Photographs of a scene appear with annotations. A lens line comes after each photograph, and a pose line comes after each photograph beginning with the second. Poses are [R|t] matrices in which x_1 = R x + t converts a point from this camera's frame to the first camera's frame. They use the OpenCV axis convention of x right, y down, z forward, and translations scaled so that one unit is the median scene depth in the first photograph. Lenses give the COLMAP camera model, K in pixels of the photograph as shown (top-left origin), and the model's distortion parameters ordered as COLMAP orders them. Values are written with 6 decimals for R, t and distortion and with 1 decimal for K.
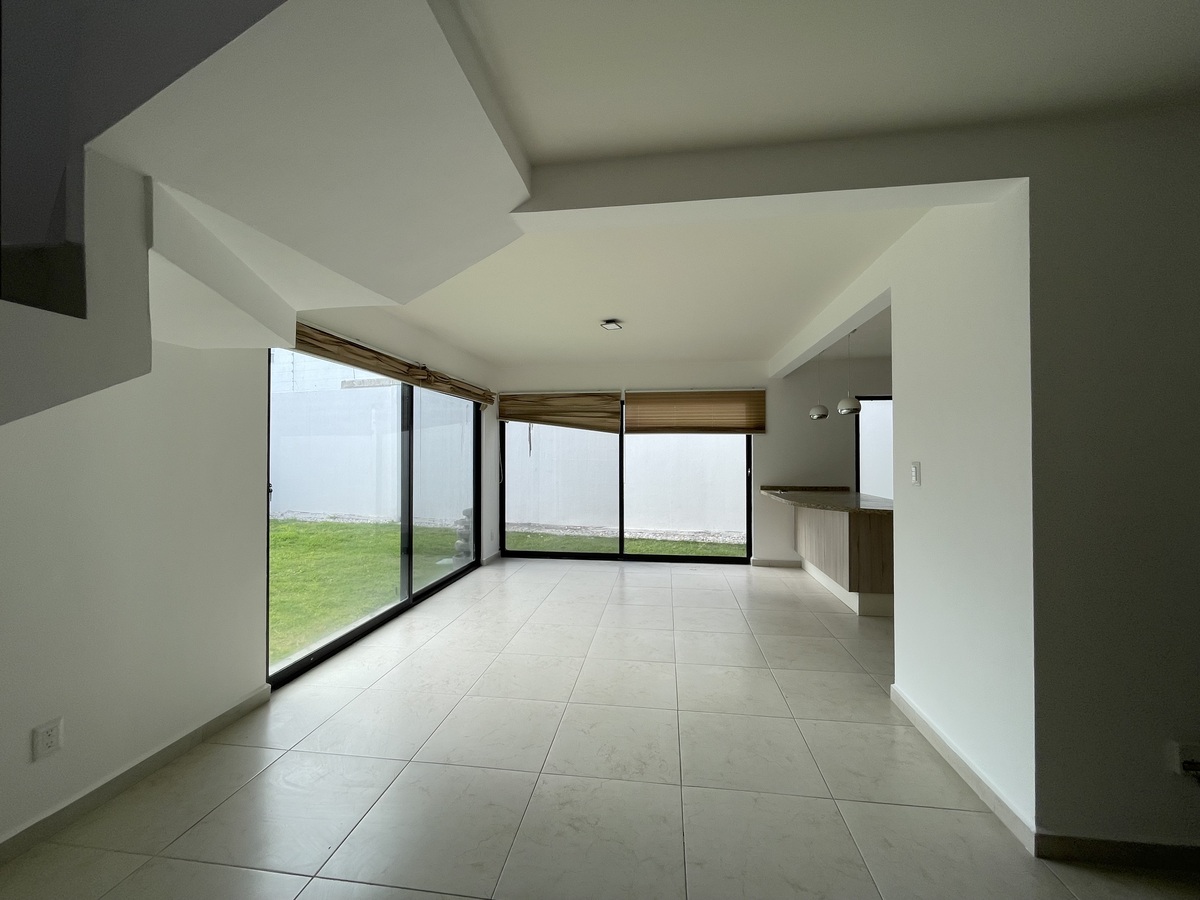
lens RADIAL K [[483.3, 0, 600.2], [0, 483.3, 451.6], [0, 0, 1]] dist [-0.007132, 0.002001]
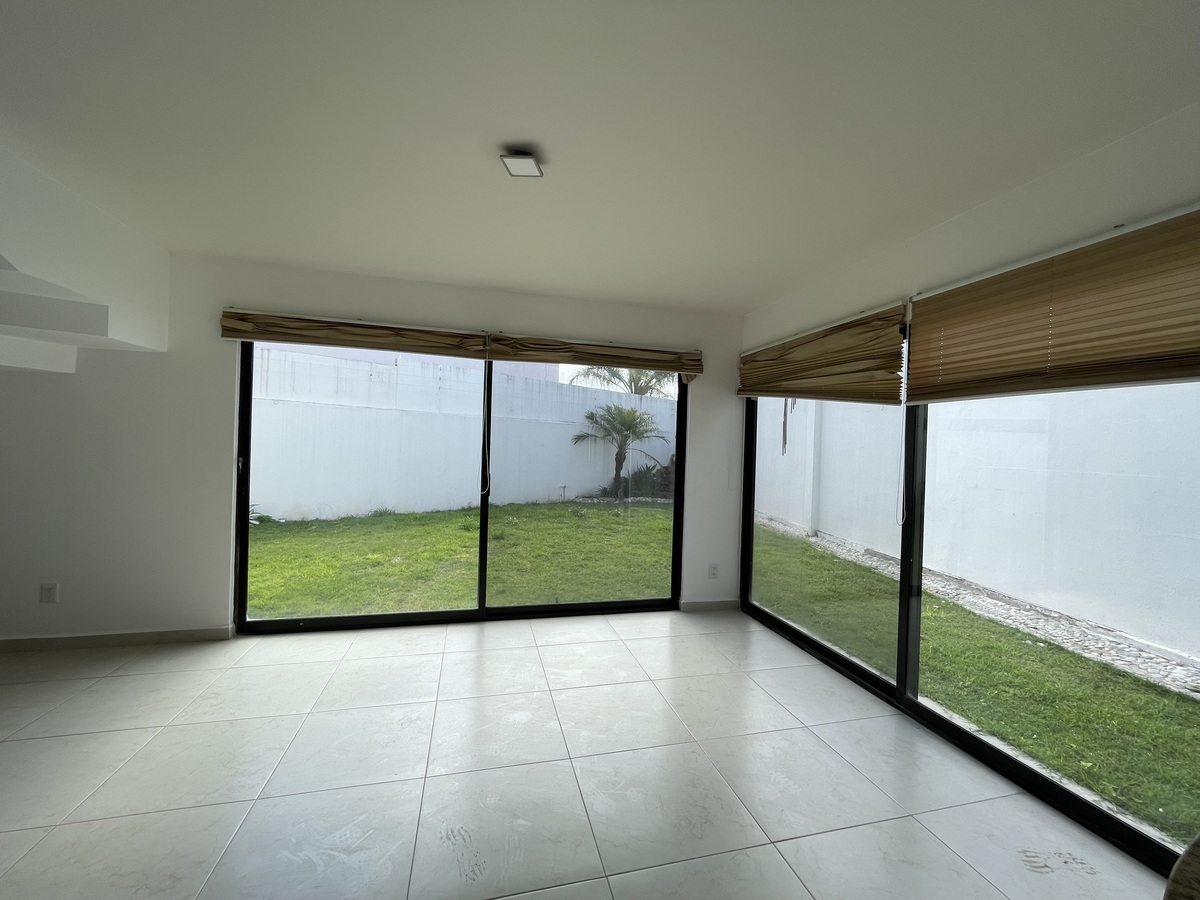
lens RADIAL K [[483.3, 0, 596.6], [0, 483.3, 442.6], [0, 0, 1]] dist [-0.007132, 0.002001]
pose [[0.377297, 0.006989, -0.926066, 0.332922], [-0.027272, 0.999622, -0.003567, 0.004745], [0.925691, 0.026601, 0.377345, 0.613570]]
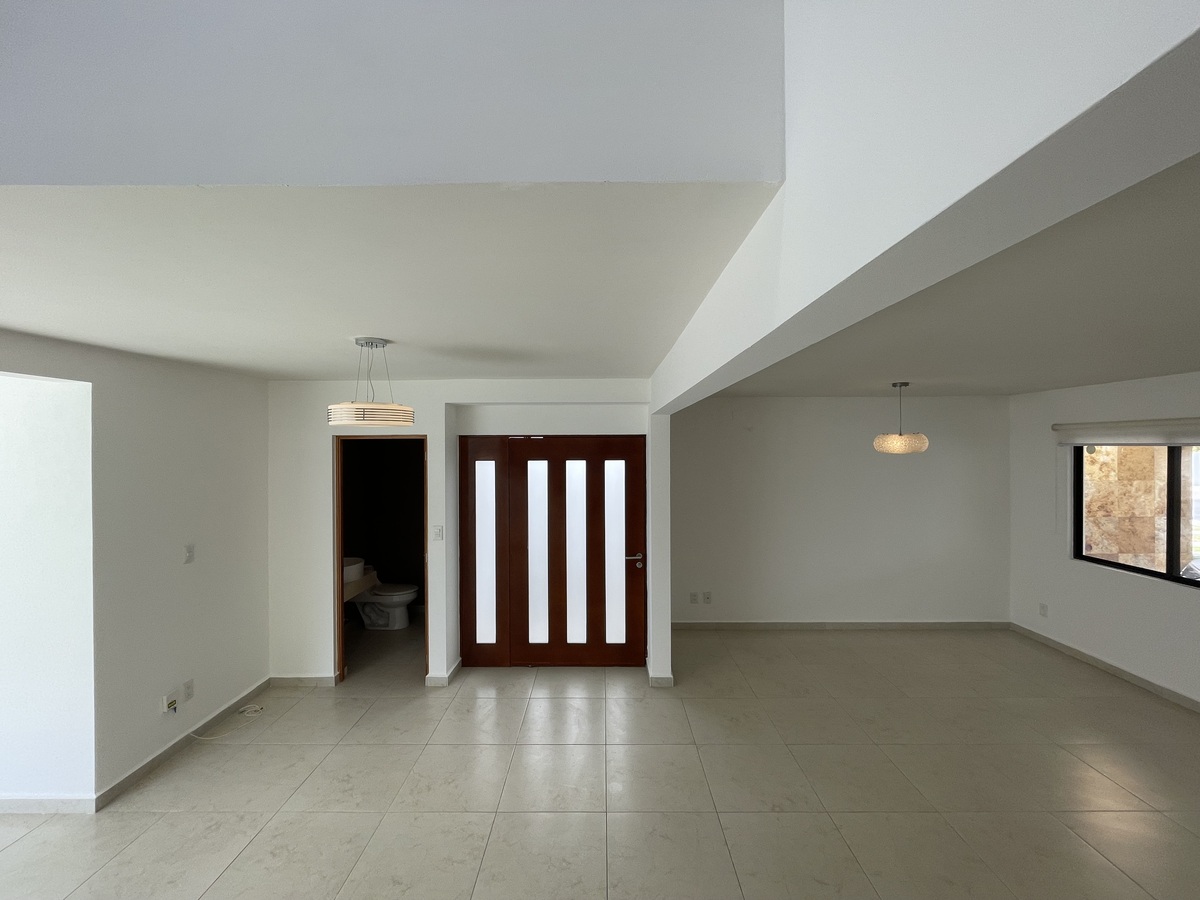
lens RADIAL K [[483.3, 0, 599.1], [0, 483.3, 451.5], [0, 0, 1]] dist [-0.007132, 0.002001]
pose [[-0.131389, 0.000898, 0.991331, -0.241697], [-0.001373, 0.999998, -0.001088, -0.095798], [-0.991330, -0.001504, -0.131387, -0.118863]]
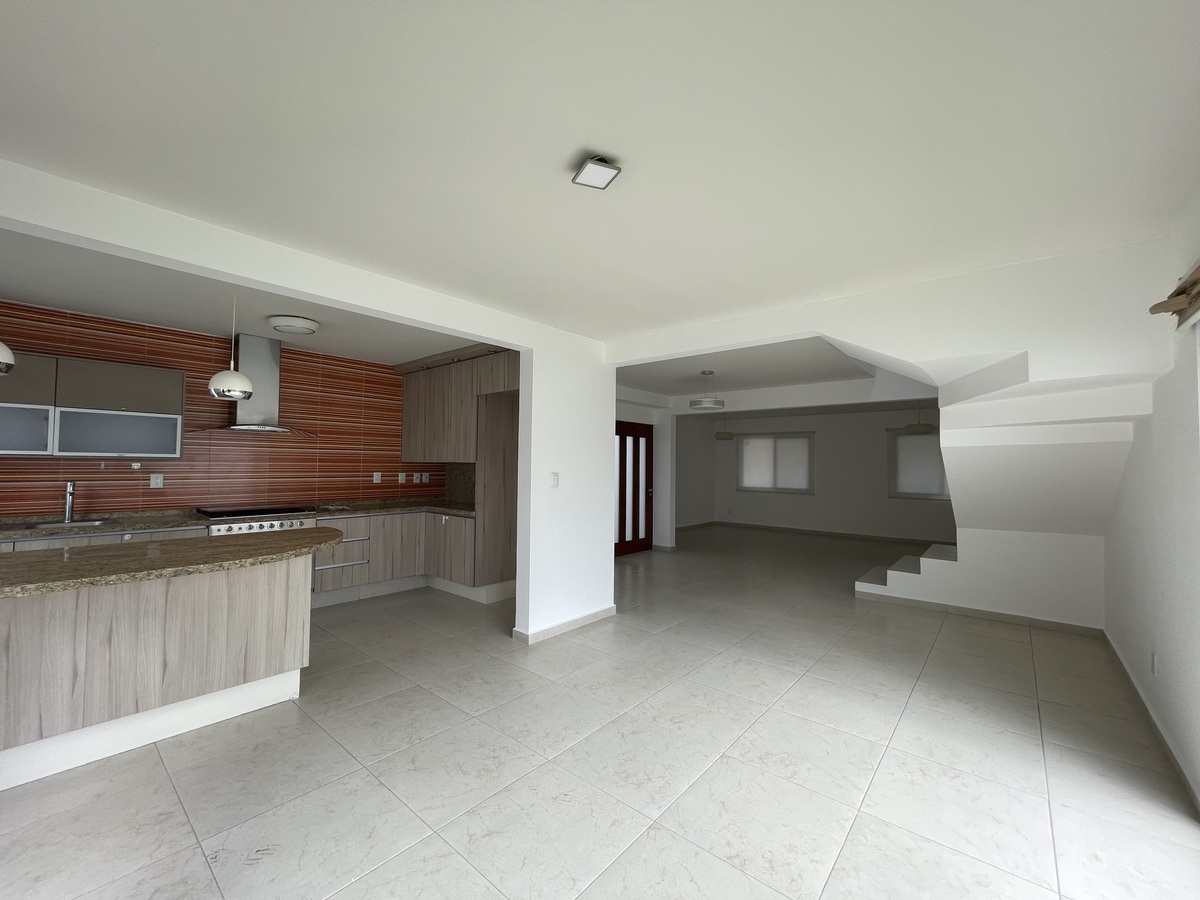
lens RADIAL K [[483.3, 0, 601.9], [0, 483.3, 450.9], [0, 0, 1]] dist [-0.007132, 0.002001]
pose [[-0.841974, 0.007772, 0.539462, -0.145520], [-0.013165, 0.999303, -0.034945, 0.001691], [-0.539357, -0.036525, -0.841285, 0.928600]]
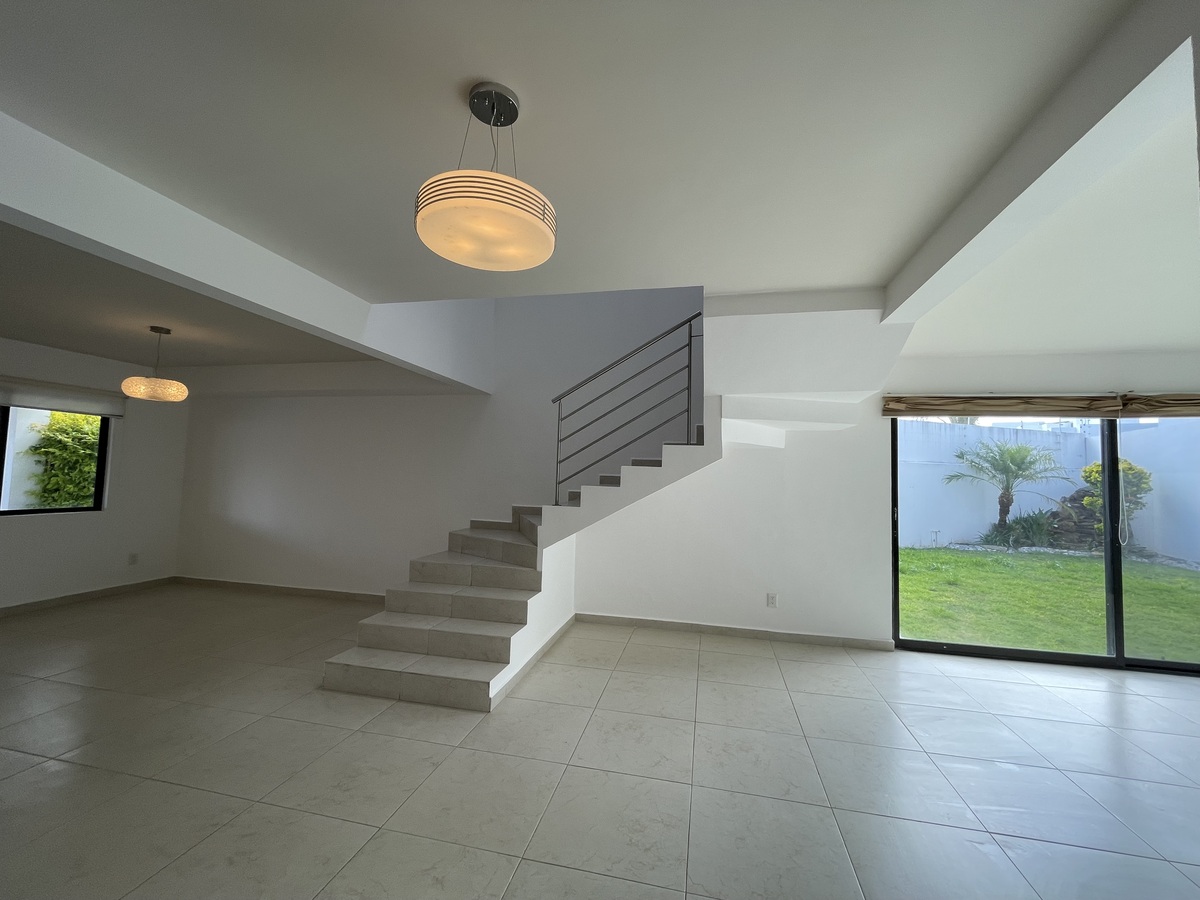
lens RADIAL K [[483.3, 0, 602.7], [0, 483.3, 449.9], [0, 0, 1]] dist [-0.007132, 0.002001]
pose [[-0.084443, -0.052069, -0.995067, 0.411485], [-0.021706, 0.998493, -0.050407, -0.008620], [0.996192, 0.017343, -0.085446, 0.093653]]
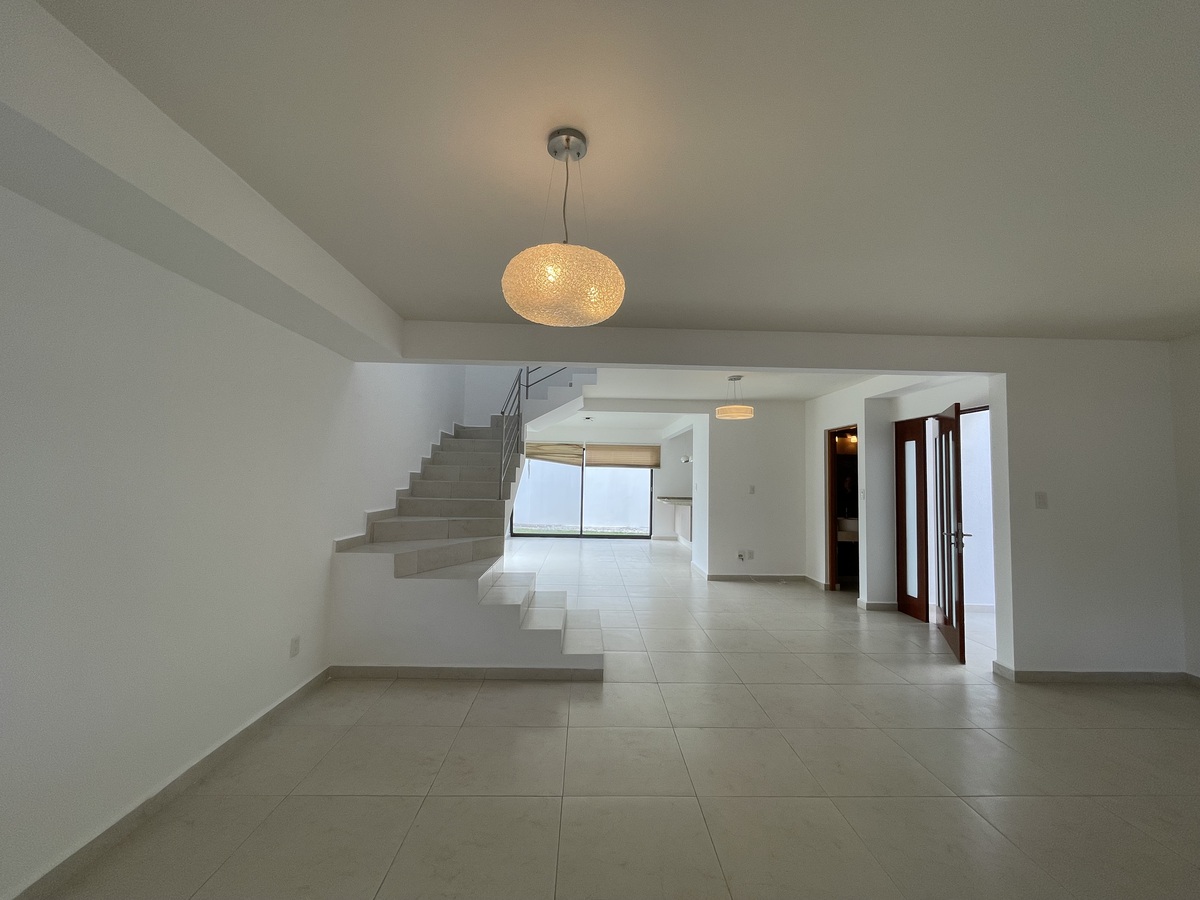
lens RADIAL K [[483.3, 0, 604.6], [0, 483.3, 451.7], [0, 0, 1]] dist [-0.007132, 0.002001]
pose [[0.985652, 0.028897, 0.166301, -0.182811], [-0.021335, 0.998663, -0.047078, -0.010044], [-0.167439, 0.042855, 0.984951, -0.807296]]
